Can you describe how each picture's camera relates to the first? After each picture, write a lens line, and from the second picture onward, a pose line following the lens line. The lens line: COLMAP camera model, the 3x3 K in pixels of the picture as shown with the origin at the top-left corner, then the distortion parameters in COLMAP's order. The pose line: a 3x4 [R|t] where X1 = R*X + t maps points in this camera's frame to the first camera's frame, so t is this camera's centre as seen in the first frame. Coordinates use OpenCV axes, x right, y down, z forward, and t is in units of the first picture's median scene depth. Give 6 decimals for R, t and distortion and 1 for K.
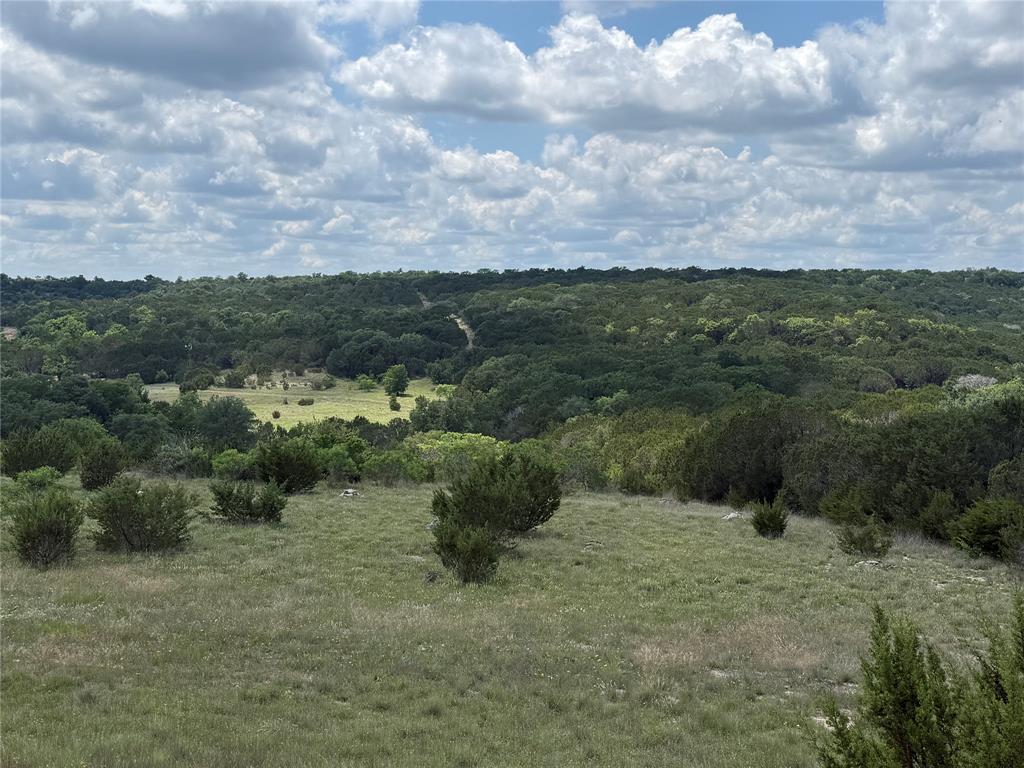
lens RADIAL K [[1351.8, 0, 488.6], [0, 1351.8, 384.7], [0, 0, 1]] dist [0.101258, 0.000000]
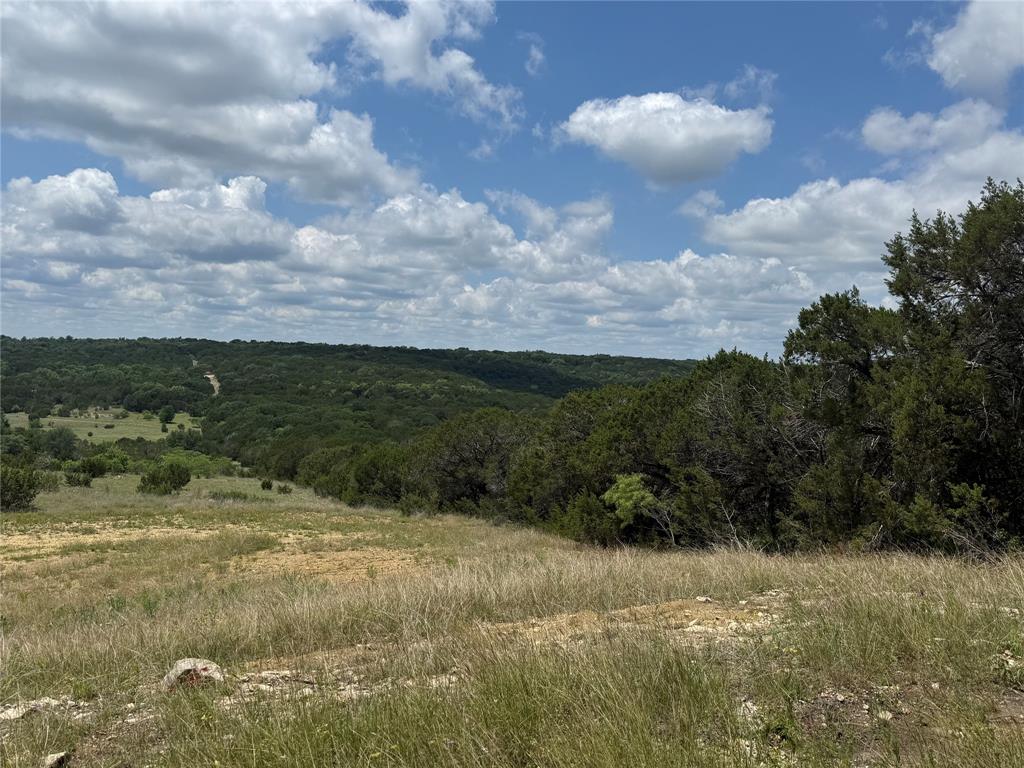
lens RADIAL K [[843.9, 0, 521.9], [0, 843.9, 387.0], [0, 0, 1]] dist [0.057500, -0.149587]
pose [[0.950797, 0.027333, 0.308607, 0.025714], [-0.018511, 0.999333, -0.031480, -0.011444], [-0.309262, 0.024218, 0.950669, -0.162842]]
